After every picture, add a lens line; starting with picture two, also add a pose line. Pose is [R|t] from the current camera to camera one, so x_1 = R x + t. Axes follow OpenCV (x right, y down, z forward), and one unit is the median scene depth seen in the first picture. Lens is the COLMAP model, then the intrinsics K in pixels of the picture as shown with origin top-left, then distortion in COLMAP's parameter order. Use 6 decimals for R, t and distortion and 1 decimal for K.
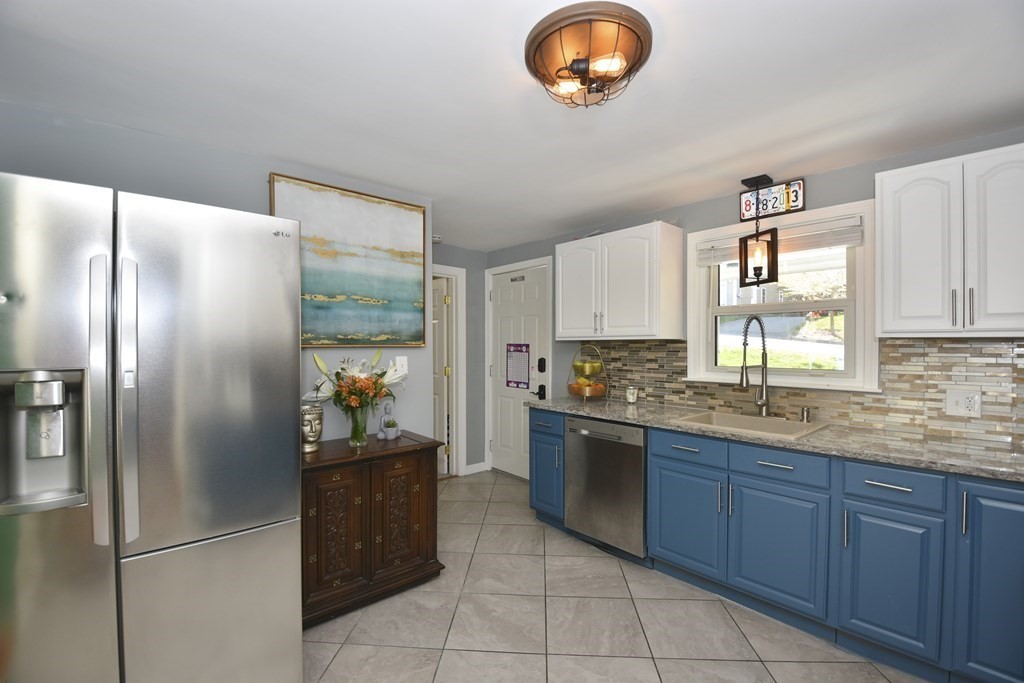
lens RADIAL K [[456.3, 0, 506.2], [0, 456.3, 347.5], [0, 0, 1]] dist [-0.005688, -0.011345]
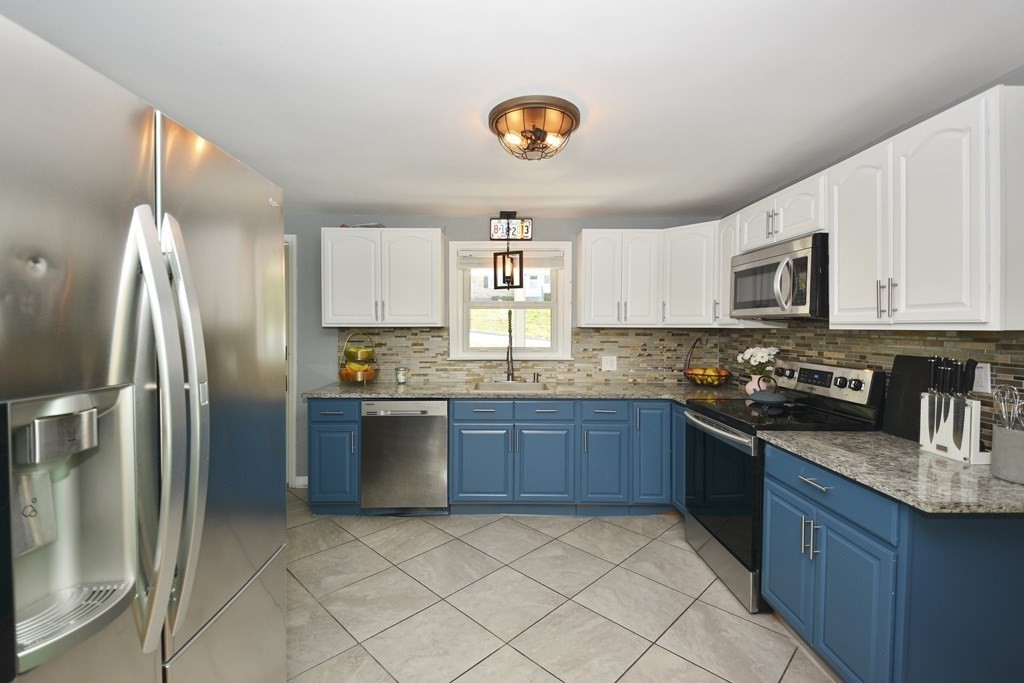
lens RADIAL K [[456.3, 0, 515.1], [0, 456.3, 332.1], [0, 0, 1]] dist [-0.005688, -0.011345]
pose [[0.637263, -0.008730, 0.770597, -0.529998], [0.004183, 0.999960, 0.007869, -0.014497], [-0.770635, -0.001791, 0.637275, 0.088978]]
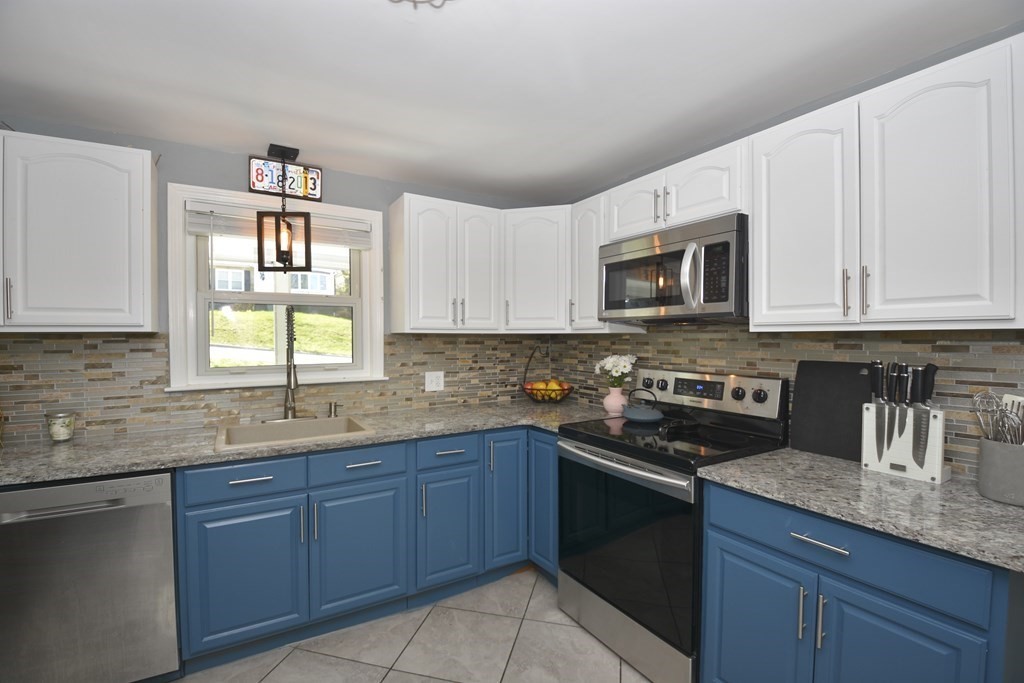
lens RADIAL K [[456.3, 0, 515.2], [0, 456.3, 342.8], [0, 0, 1]] dist [-0.005688, -0.011345]
pose [[0.161898, -0.015178, 0.986691, -0.248708], [0.011040, 0.999847, 0.013568, -0.006912], [-0.986746, 0.008696, 0.162041, 0.428985]]
